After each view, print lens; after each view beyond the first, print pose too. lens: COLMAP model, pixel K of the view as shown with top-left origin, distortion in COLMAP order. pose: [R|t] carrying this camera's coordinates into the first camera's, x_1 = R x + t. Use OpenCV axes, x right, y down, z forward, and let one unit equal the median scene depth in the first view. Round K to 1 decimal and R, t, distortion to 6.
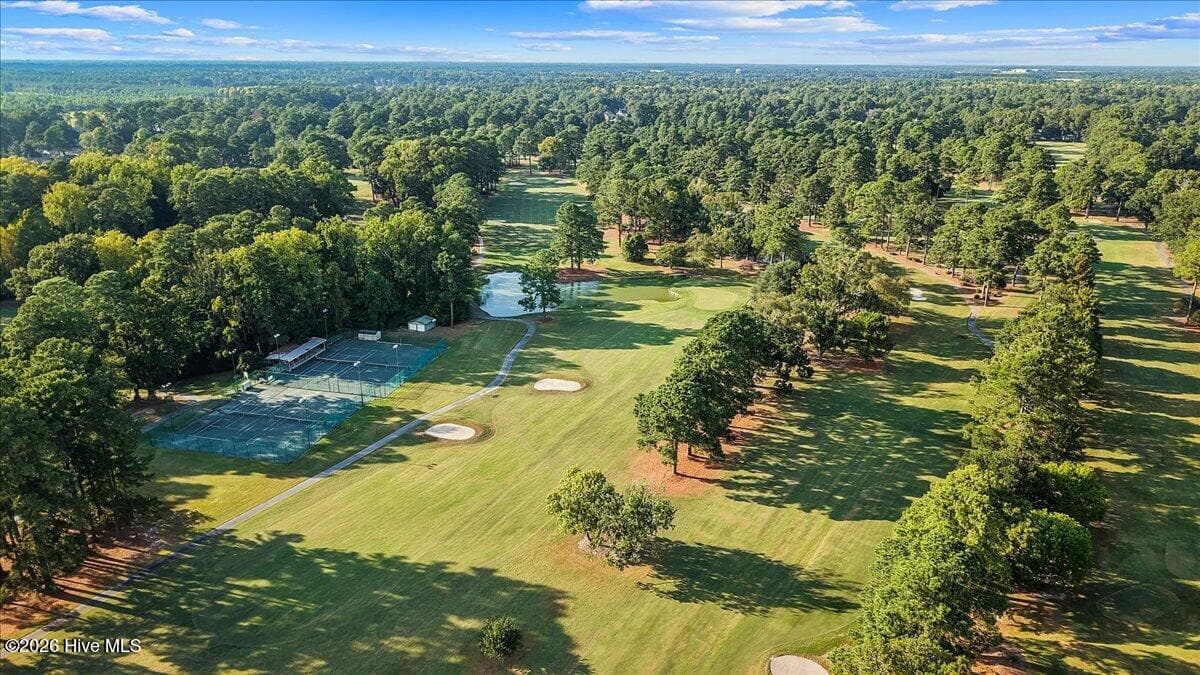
lens RADIAL K [[818.5, 0, 601.4], [0, 818.5, 327.7], [0, 0, 1]] dist [0.023177, -0.001411]
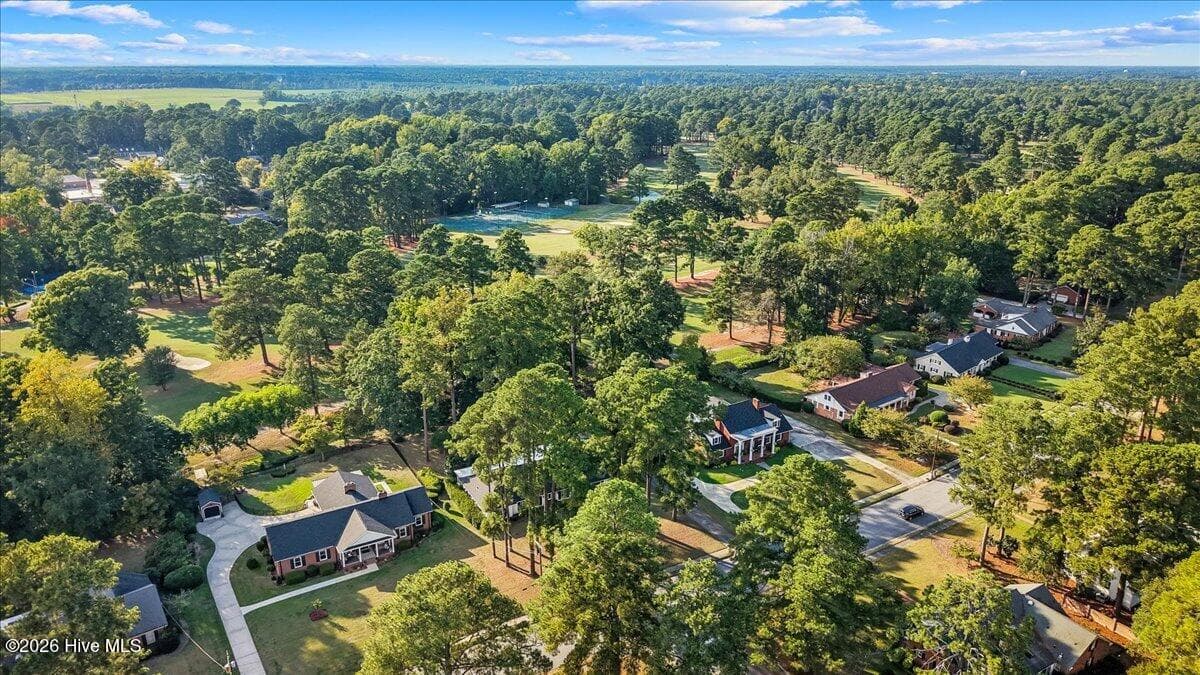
lens RADIAL K [[818.4, 0, 599.5], [0, 818.4, 323.9], [0, 0, 1]] dist [0.040081, -0.001520]
pose [[0.947086, 0.101452, -0.304524, 0.350722], [-0.104603, 0.994496, 0.005996, 0.206733], [0.303457, 0.026176, 0.952486, -0.592011]]
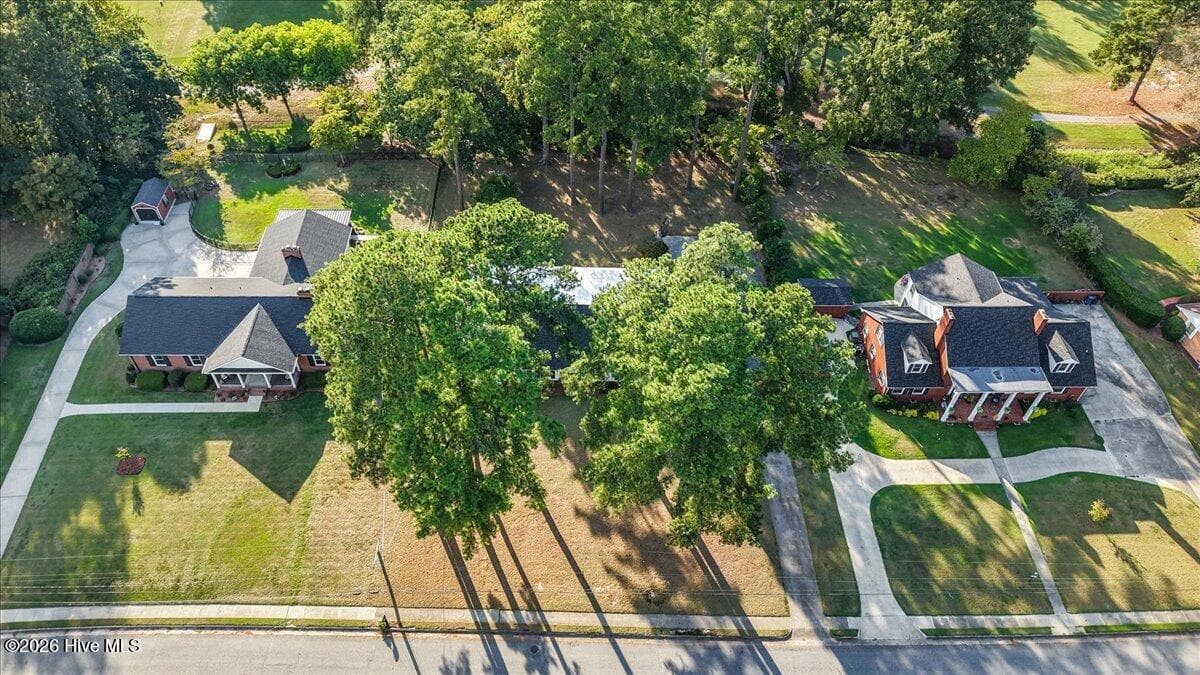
lens RADIAL K [[851.5, 0, 598.3], [0, 851.5, 337.3], [0, 0, 1]] dist [-0.000091, 0.001863]
pose [[0.671905, 0.563266, -0.480911, 0.328255], [-0.264083, 0.788843, 0.554967, 0.134952], [0.691957, -0.245884, 0.678776, -0.322965]]
